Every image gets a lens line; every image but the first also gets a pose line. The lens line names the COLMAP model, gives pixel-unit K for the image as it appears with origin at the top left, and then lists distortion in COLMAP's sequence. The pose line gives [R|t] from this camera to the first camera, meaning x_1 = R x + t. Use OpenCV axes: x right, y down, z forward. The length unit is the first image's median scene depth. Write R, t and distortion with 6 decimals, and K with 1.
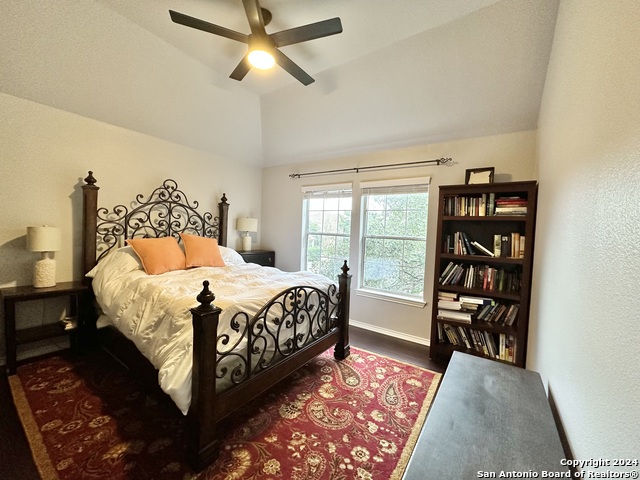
lens RADIAL K [[255.3, 0, 318.5], [0, 255.3, 241.3], [0, 0, 1]] dist [0.000653, 0.000006]
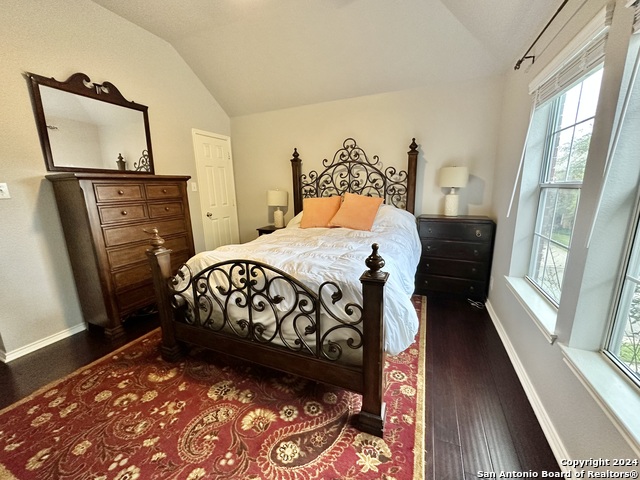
lens RADIAL K [[255.3, 0, 317.8], [0, 255.3, 239.3], [0, 0, 1]] dist [0.000653, 0.000006]
pose [[0.205058, 0.154887, -0.966417, 0.573184], [-0.013475, 0.987752, 0.155447, -0.005356], [0.978657, -0.018853, 0.204633, 0.889428]]
